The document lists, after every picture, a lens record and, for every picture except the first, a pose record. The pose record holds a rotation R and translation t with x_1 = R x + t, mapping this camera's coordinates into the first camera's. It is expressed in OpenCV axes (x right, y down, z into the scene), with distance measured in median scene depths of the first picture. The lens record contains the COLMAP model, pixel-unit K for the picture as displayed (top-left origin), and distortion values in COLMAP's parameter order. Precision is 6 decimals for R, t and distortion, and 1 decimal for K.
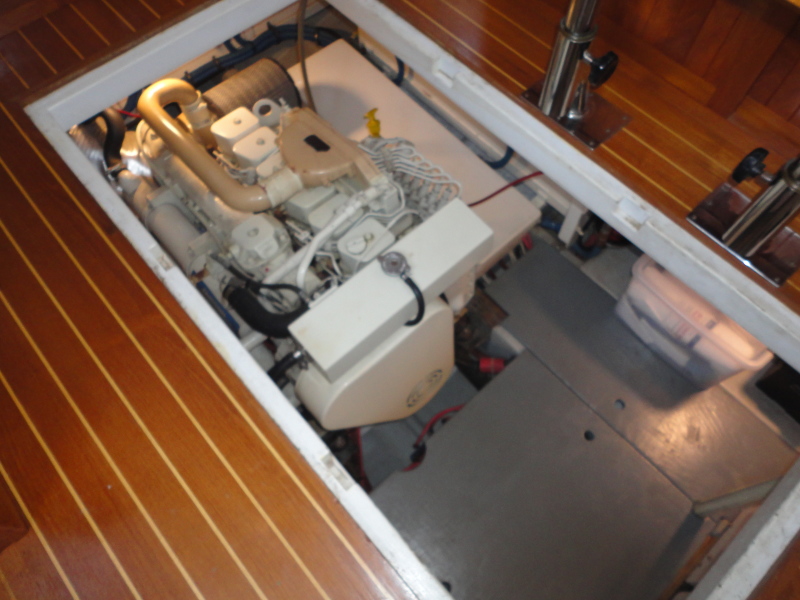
lens RADIAL K [[586.0, 0, 402.2], [0, 586.0, 300.1], [0, 0, 1]] dist [0.000394, 0.003699]
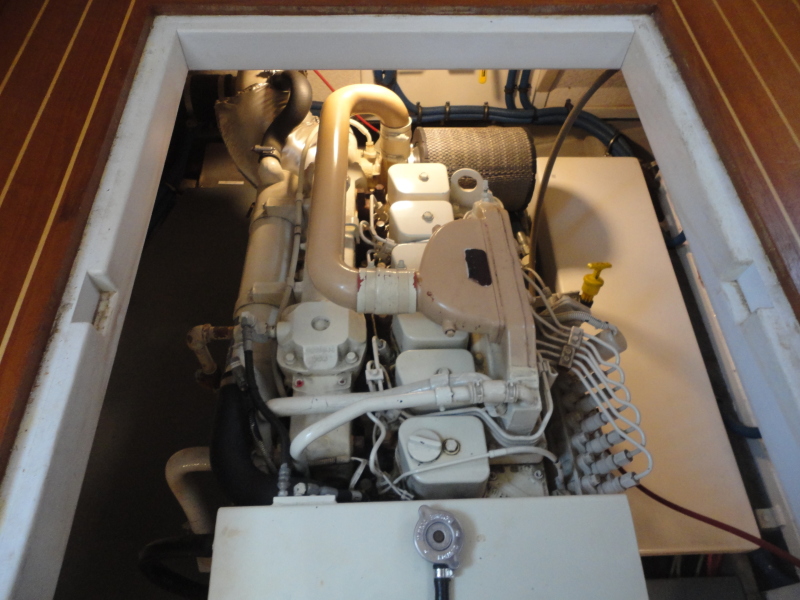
lens RADIAL K [[586.0, 0, 402.2], [0, 586.0, 300.1], [0, 0, 1]] dist [0.000394, 0.003699]
pose [[0.768546, 0.552516, -0.322588, 0.011111], [-0.586243, 0.810083, -0.009212, -0.170308], [0.256233, 0.196195, 0.946495, 0.366773]]
